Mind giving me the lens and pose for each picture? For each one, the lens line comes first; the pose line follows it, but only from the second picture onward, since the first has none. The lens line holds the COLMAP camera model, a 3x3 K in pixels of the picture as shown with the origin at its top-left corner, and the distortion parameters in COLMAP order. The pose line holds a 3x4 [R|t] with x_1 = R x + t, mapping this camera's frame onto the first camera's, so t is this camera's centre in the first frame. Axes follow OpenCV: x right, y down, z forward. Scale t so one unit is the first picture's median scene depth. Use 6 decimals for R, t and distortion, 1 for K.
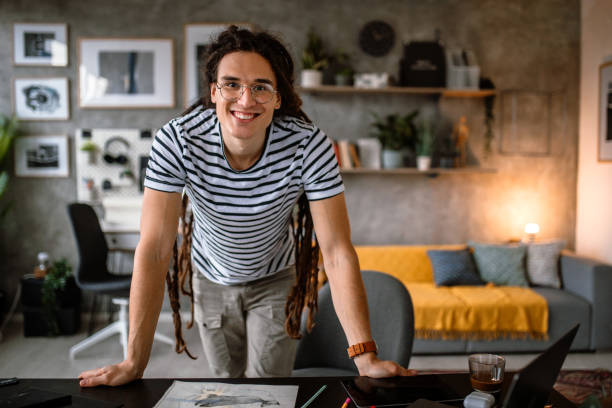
lens RADIAL K [[604.6, 0, 306.0], [0, 604.6, 204.0], [0, 0, 1]] dist [-0.016096, -0.006253]
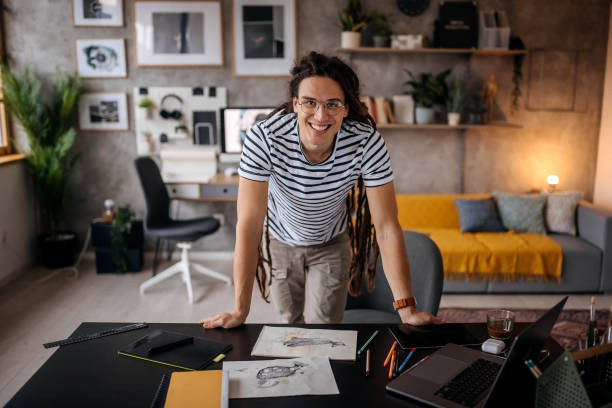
lens RADIAL K [[613.6, 0, 306.0], [0, 613.6, 204.0], [0, 0, 1]] dist [0.006426, 0.010116]
pose [[0.999390, 0.007845, -0.034045, -0.031544], [-0.003579, 0.992325, 0.123604, -0.053164], [0.034754, -0.123407, 0.991747, -0.119499]]
